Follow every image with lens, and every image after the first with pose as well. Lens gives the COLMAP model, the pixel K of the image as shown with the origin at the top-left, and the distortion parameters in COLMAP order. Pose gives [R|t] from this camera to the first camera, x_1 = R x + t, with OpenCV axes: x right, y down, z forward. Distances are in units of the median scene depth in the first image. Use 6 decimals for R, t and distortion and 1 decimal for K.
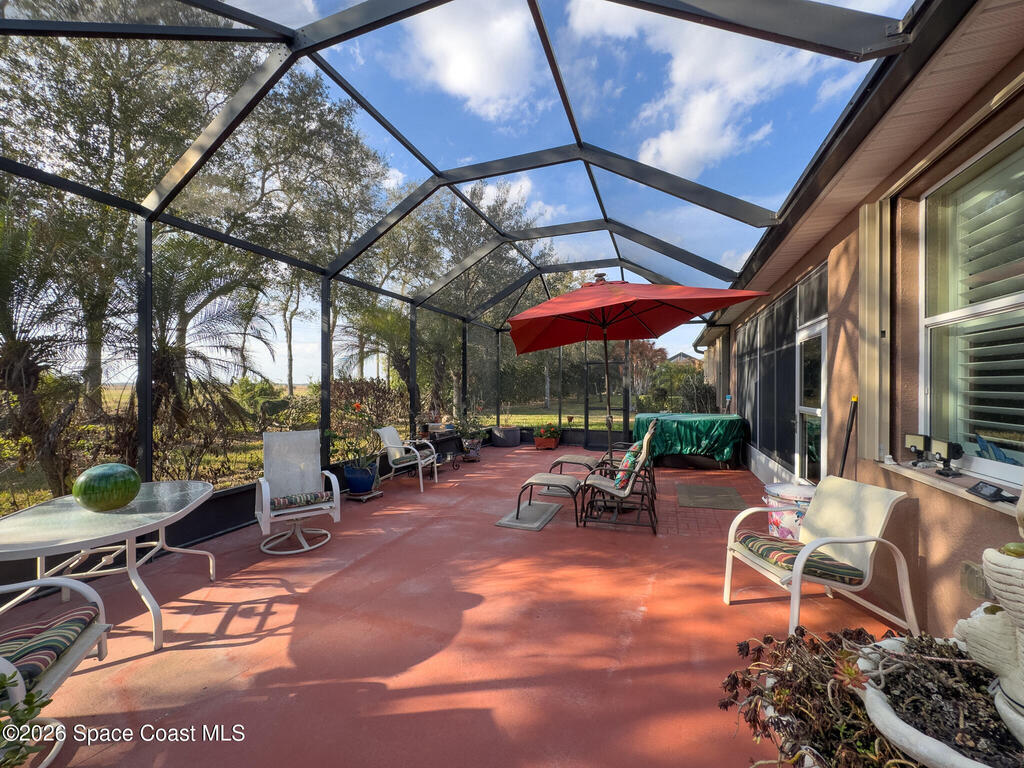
lens RADIAL K [[408.6, 0, 512.0], [0, 408.6, 384.0], [0, 0, 1]] dist [0.001111, 0.000056]
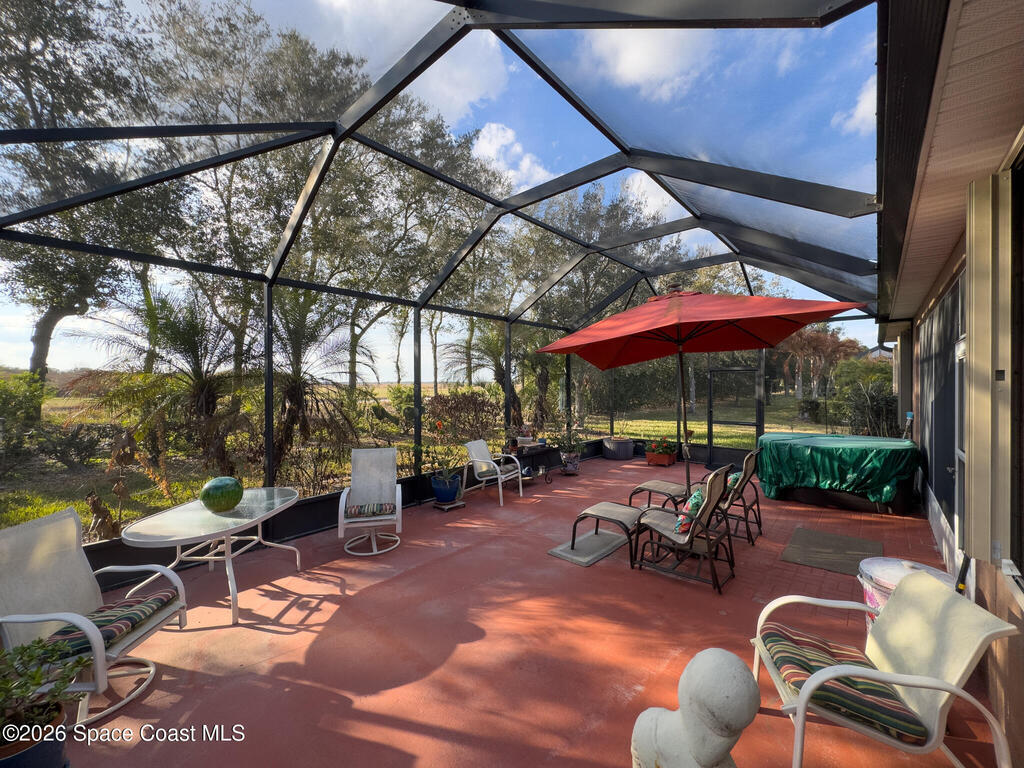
lens RADIAL K [[407.5, 0, 510.5], [0, 407.5, 380.9], [0, 0, 1]] dist [-0.002530, -0.000079]
pose [[0.929936, -0.007481, -0.367646, 0.285059], [0.007148, 0.999972, -0.002268, -0.080271], [0.367652, -0.000519, 0.929963, 0.065614]]
